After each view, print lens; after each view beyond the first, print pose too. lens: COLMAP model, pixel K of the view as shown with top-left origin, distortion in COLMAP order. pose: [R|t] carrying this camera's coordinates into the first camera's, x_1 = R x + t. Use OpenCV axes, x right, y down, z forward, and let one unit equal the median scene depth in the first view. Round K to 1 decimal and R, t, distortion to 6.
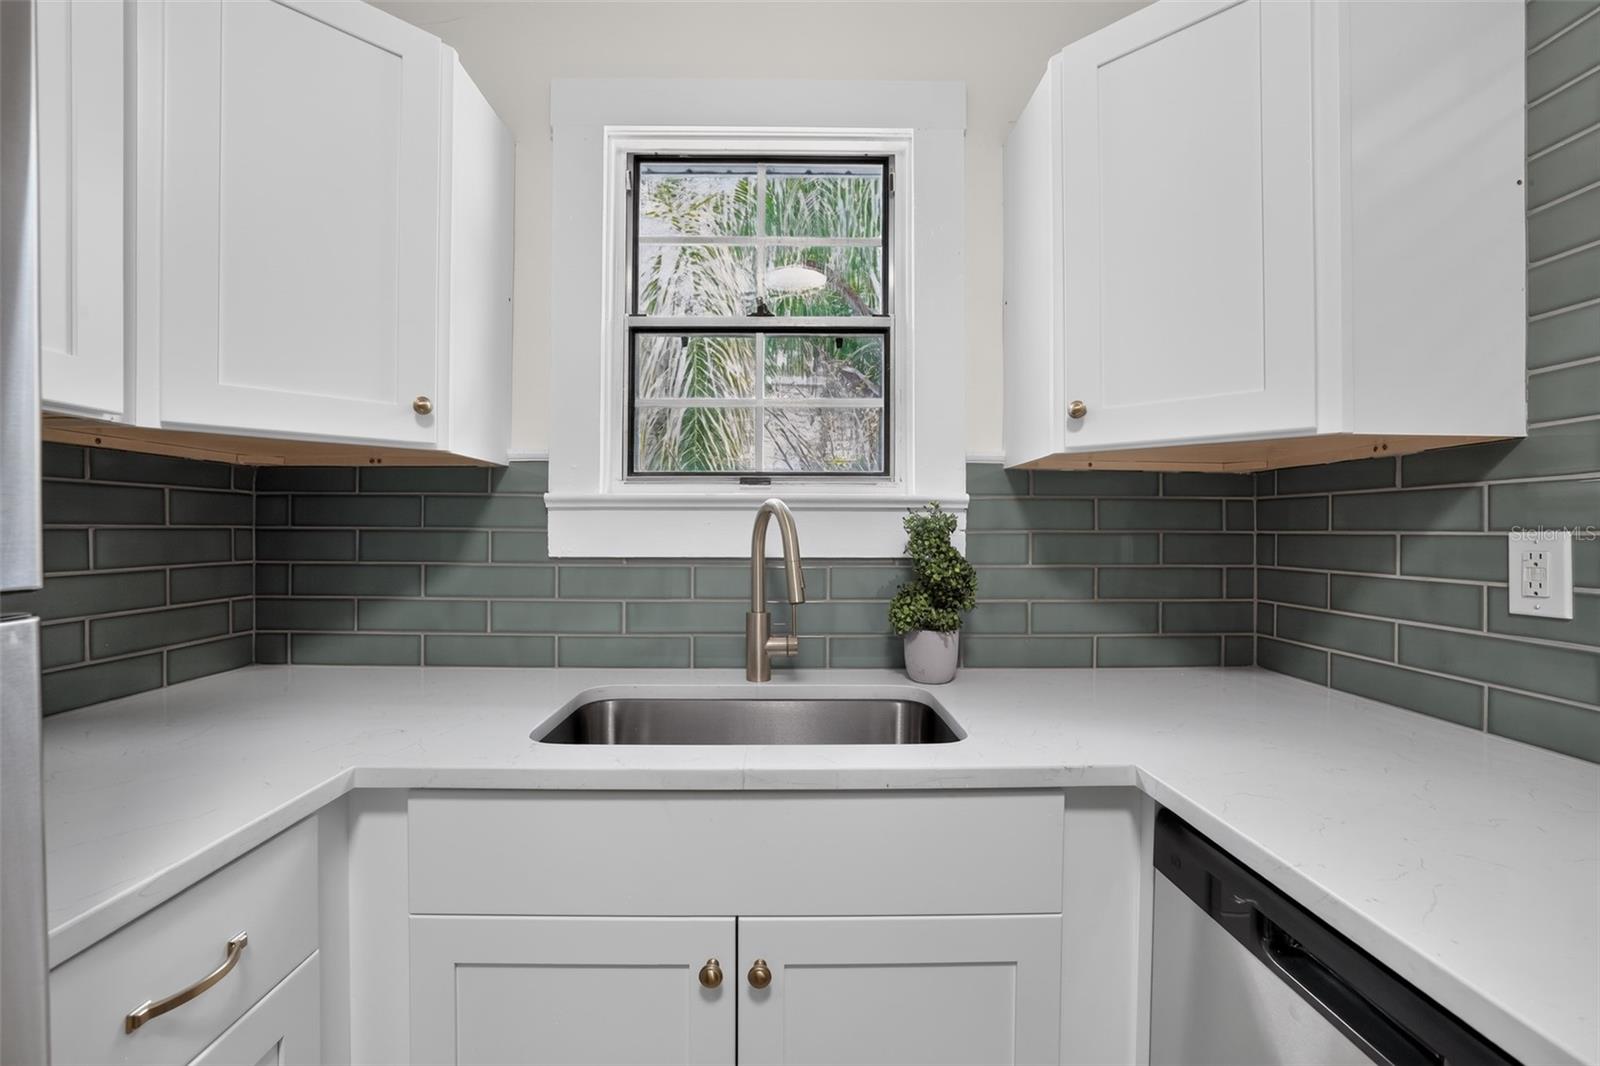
lens RADIAL K [[693.4, 0, 794.4], [0, 693.4, 530.7], [0, 0, 1]] dist [-0.031594, 0.000050]
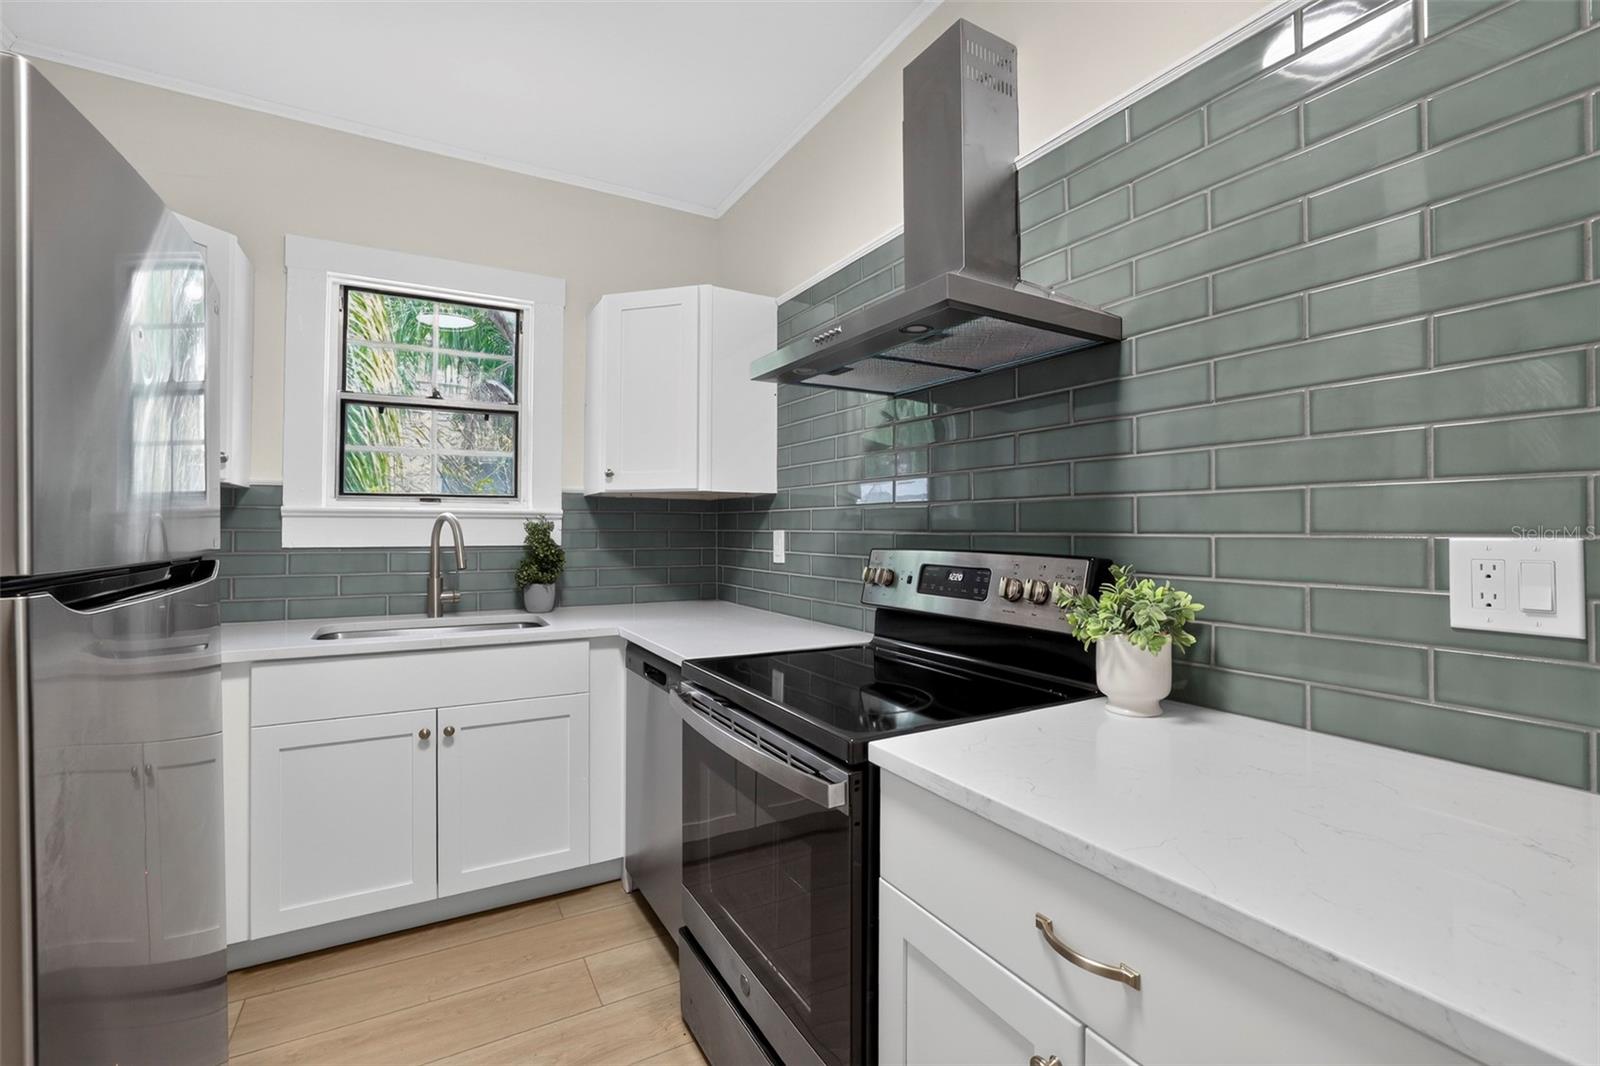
lens RADIAL K [[693.4, 0, 790.4], [0, 693.4, 516.4], [0, 0, 1]] dist [-0.031594, 0.000050]
pose [[0.883319, 0.006194, 0.468732, -0.072487], [0.001539, 0.999869, -0.016113, -0.006391], [-0.468770, 0.014954, 0.883194, -0.911646]]
